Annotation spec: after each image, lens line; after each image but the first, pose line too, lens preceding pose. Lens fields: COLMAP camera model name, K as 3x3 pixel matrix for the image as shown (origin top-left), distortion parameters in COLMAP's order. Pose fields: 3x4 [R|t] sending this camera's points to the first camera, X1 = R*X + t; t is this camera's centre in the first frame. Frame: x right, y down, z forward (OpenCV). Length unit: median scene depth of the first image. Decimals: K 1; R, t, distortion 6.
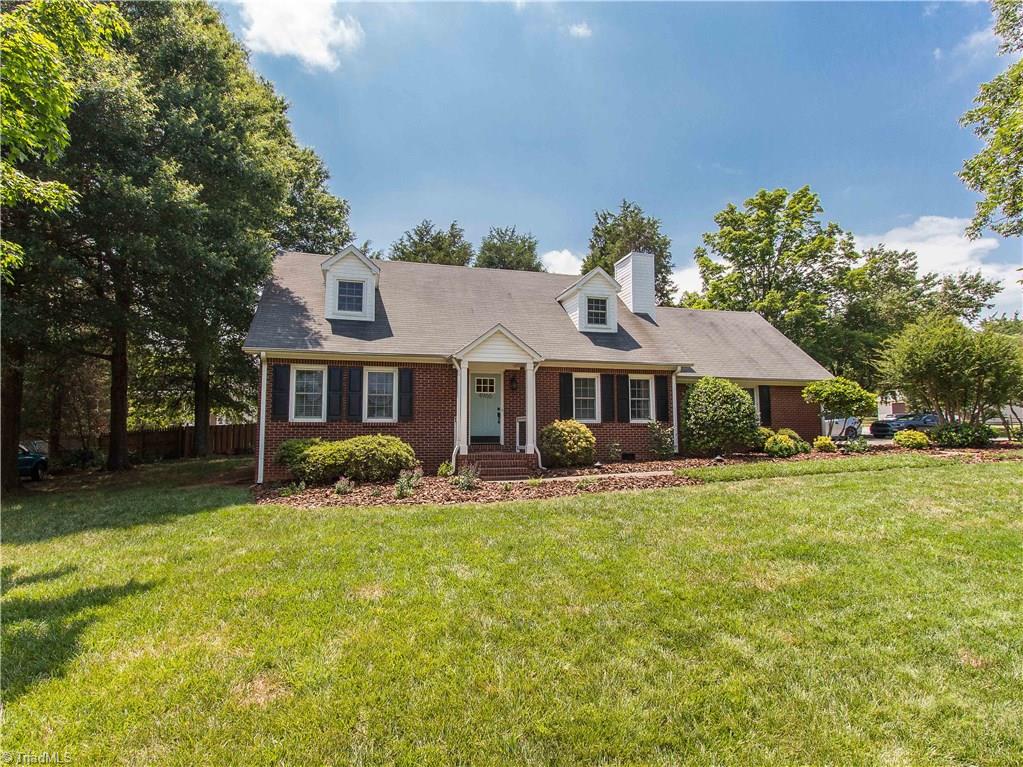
lens RADIAL K [[575.3, 0, 512.4], [0, 575.3, 383.5], [0, 0, 1]] dist [0.010081, -0.000444]
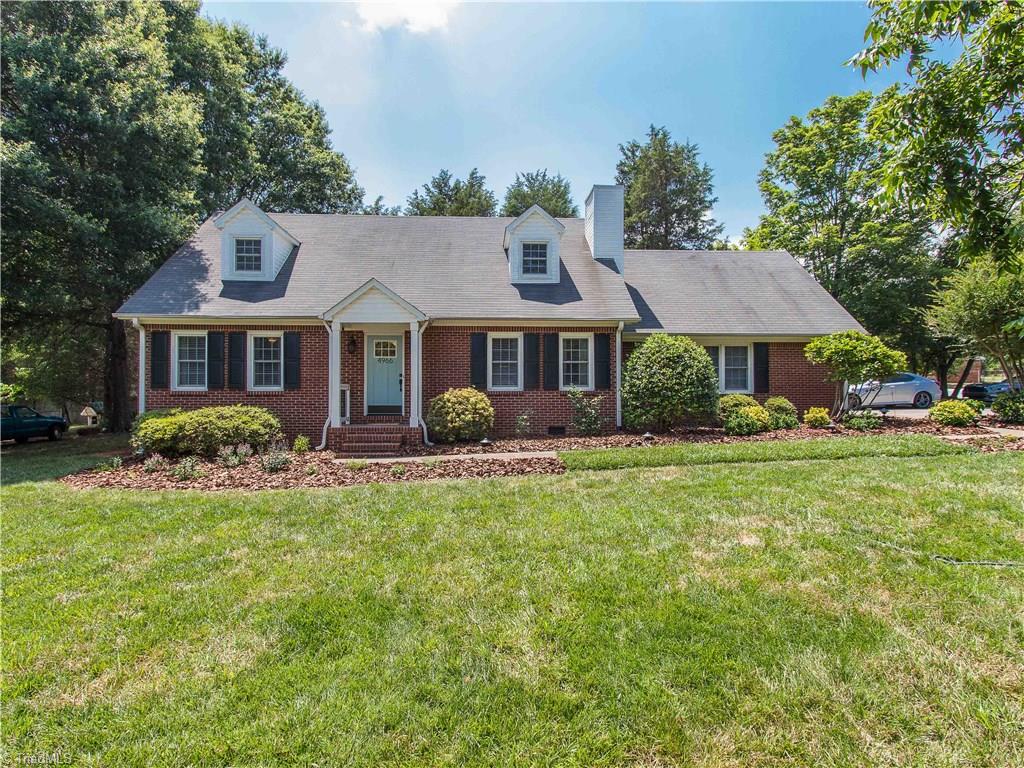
lens RADIAL K [[575.8, 0, 511.5], [0, 575.8, 383.4], [0, 0, 1]] dist [0.010081, -0.000444]
pose [[0.974402, -0.001330, -0.224807, 0.328949], [0.017593, 0.997367, 0.070358, -0.002750], [0.224122, -0.072512, 0.971860, 0.167984]]
